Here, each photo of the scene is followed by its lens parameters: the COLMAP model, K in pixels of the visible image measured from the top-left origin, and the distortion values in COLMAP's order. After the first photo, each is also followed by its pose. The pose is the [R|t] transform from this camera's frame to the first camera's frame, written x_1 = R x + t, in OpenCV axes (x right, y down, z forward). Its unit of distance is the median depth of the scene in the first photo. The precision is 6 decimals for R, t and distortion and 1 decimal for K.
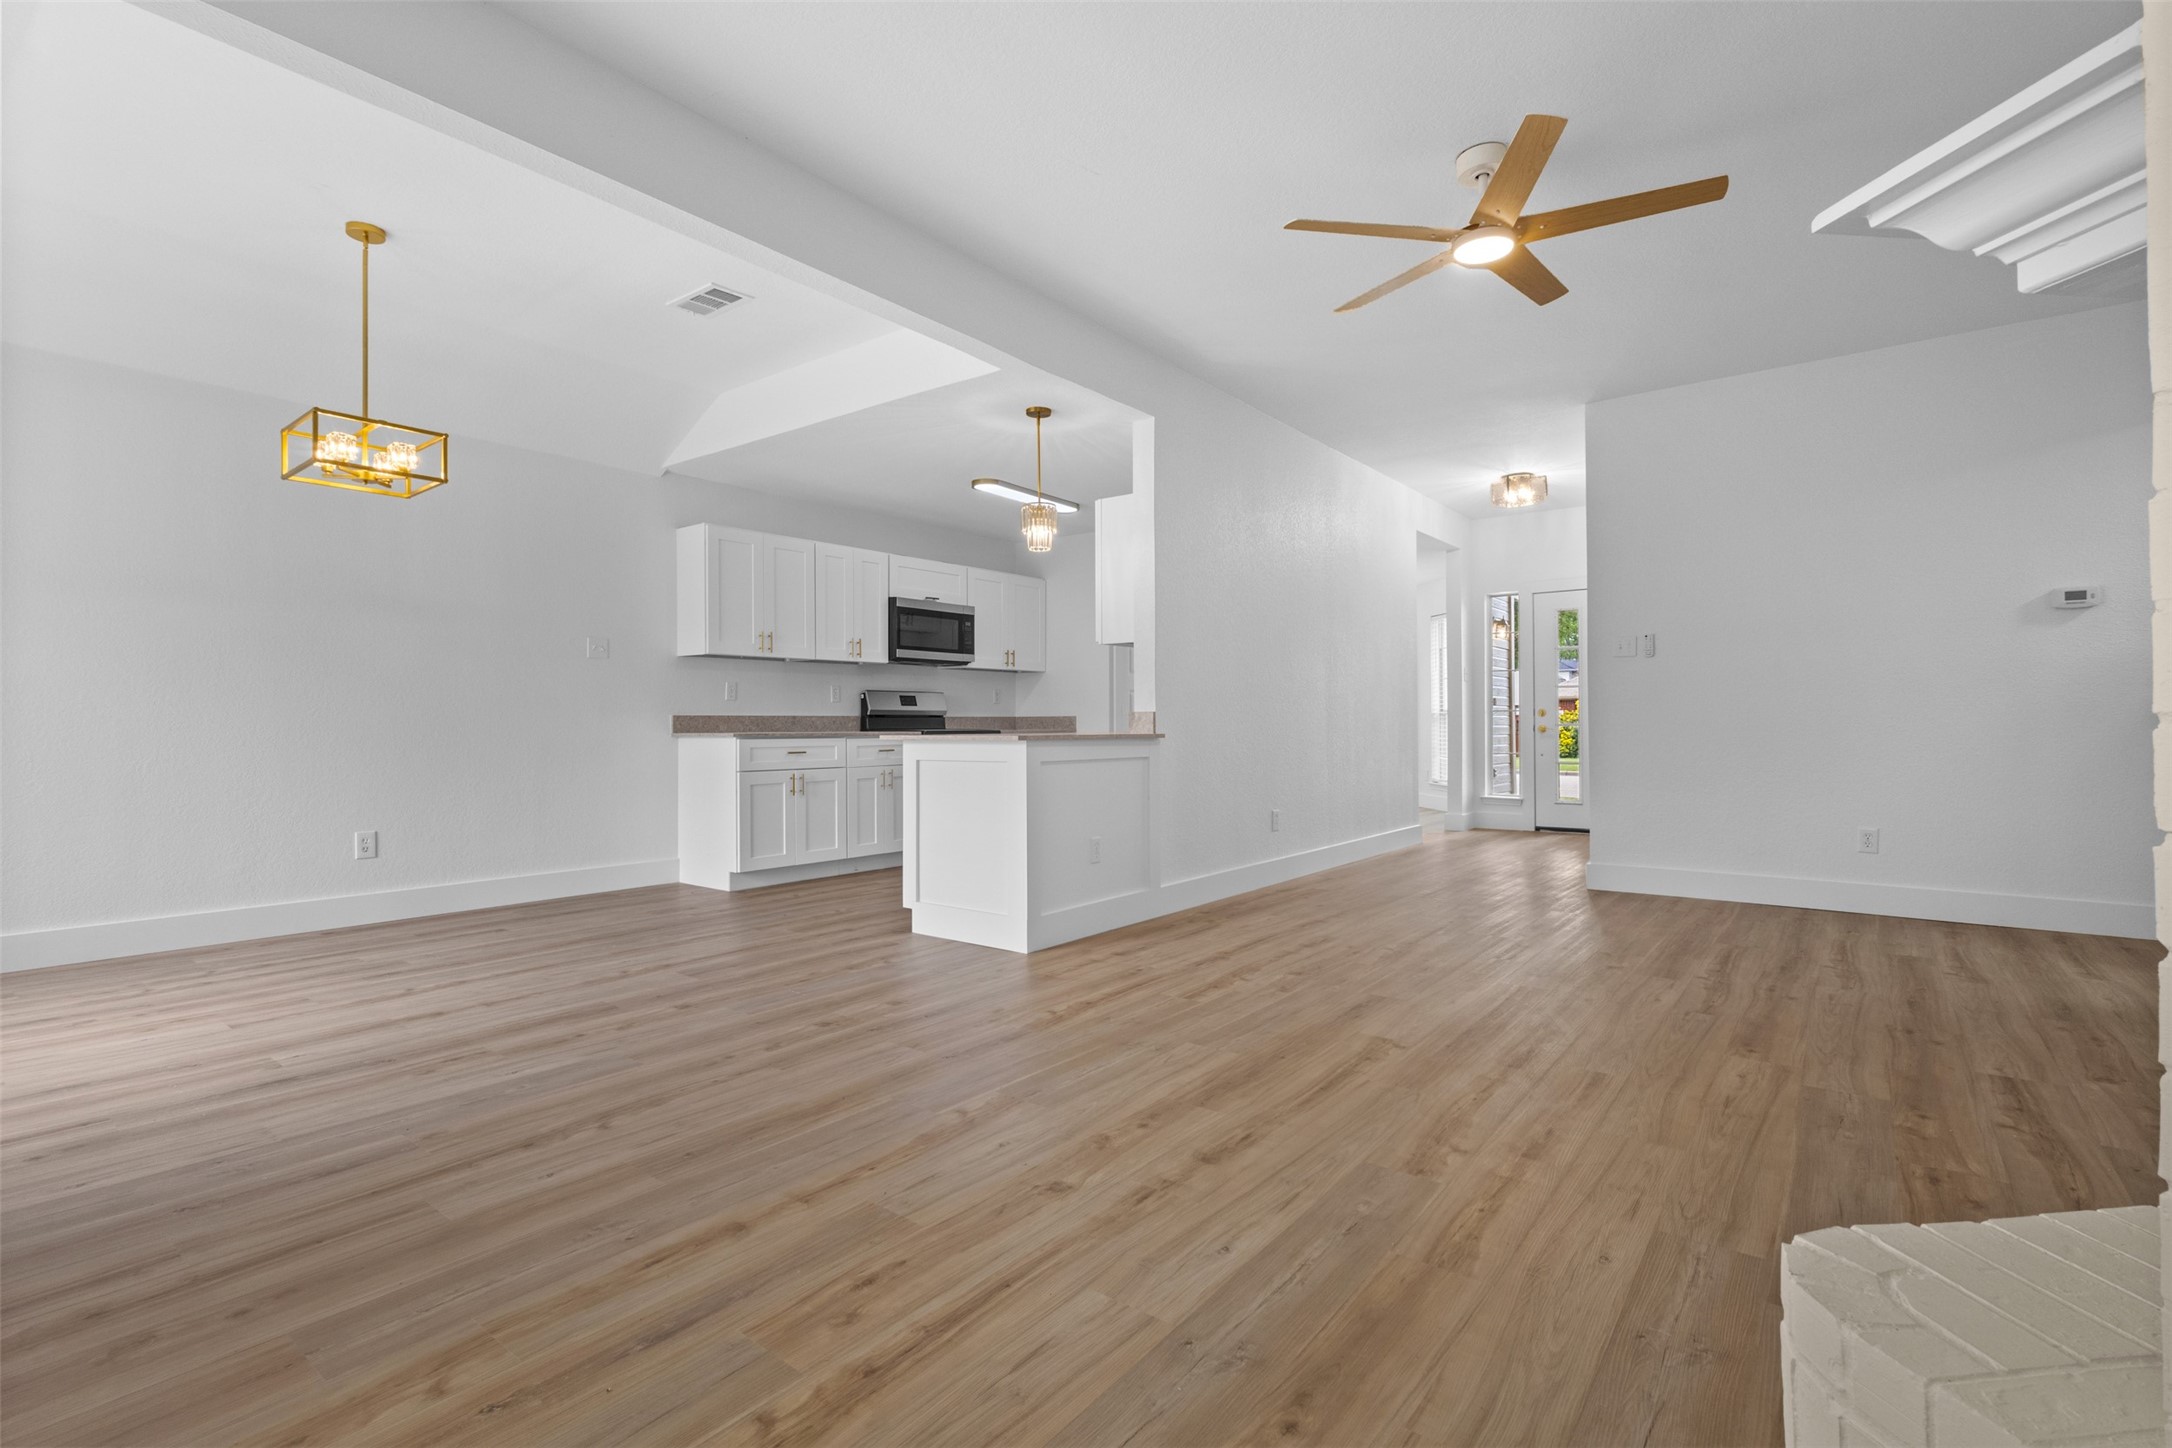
lens RADIAL K [[1052.7, 0, 1078.9], [0, 1052.7, 716.7], [0, 0, 1]] dist [-0.004487, 0.001246]
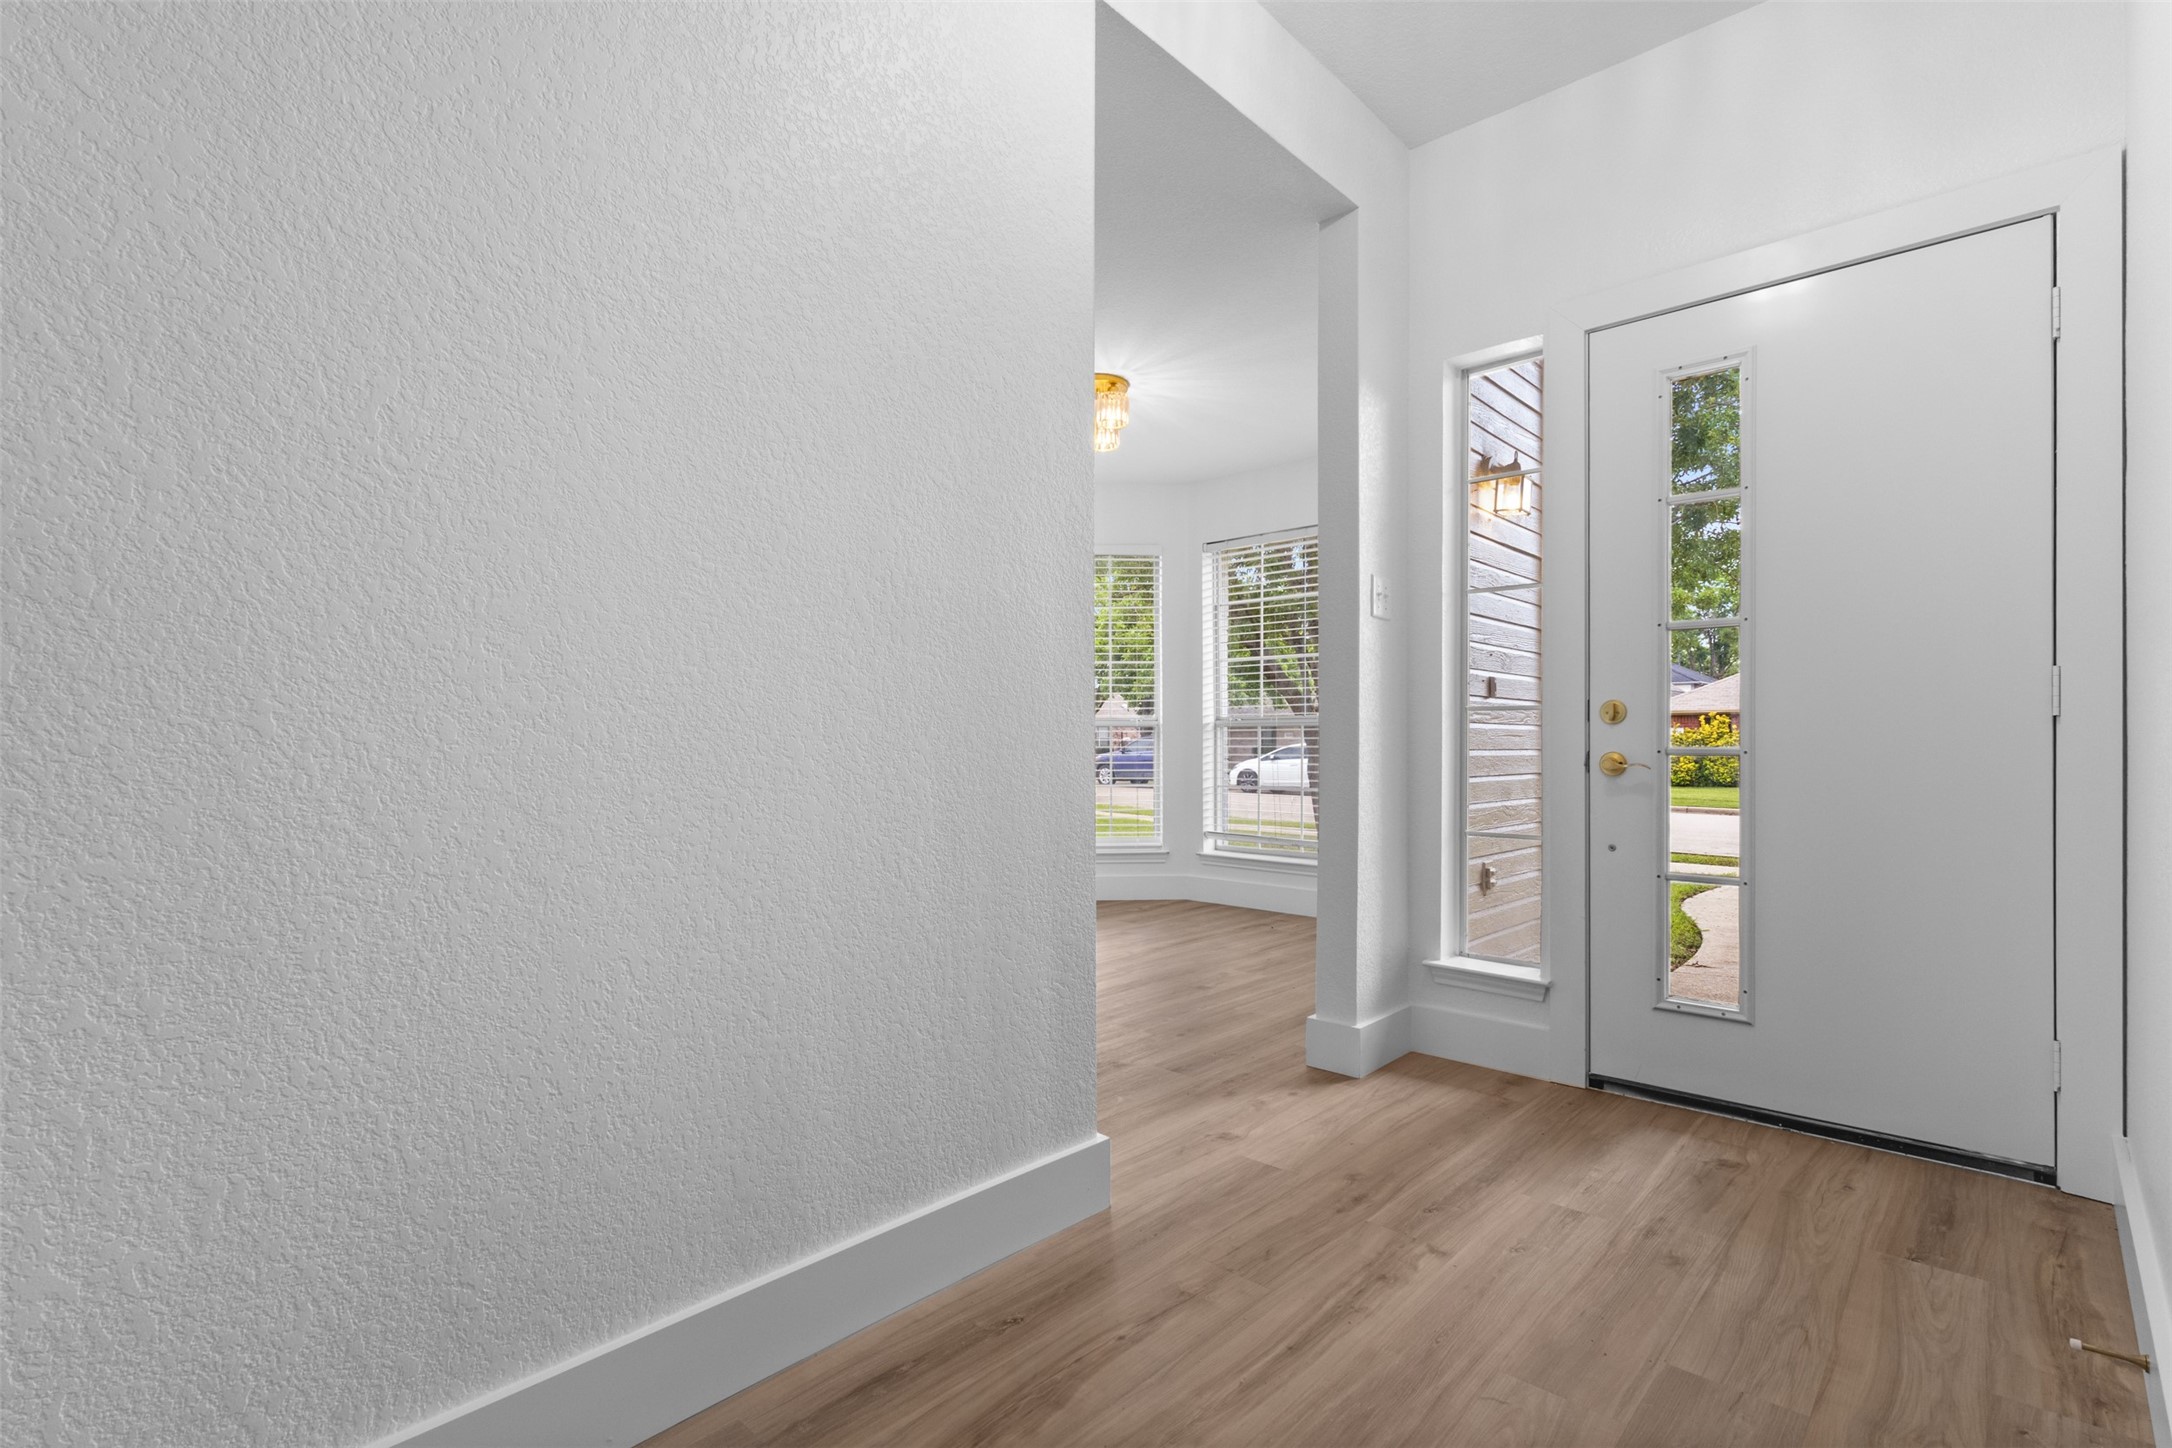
lens RADIAL K [[1052.7, 0, 1088.1], [0, 1052.7, 738.3], [0, 0, 1]] dist [-0.004487, 0.001246]
pose [[0.996760, 0.011441, -0.079617, 0.301981], [-0.011893, 0.999916, -0.005198, 0.007247], [0.079551, 0.006128, 0.996812, 0.659803]]
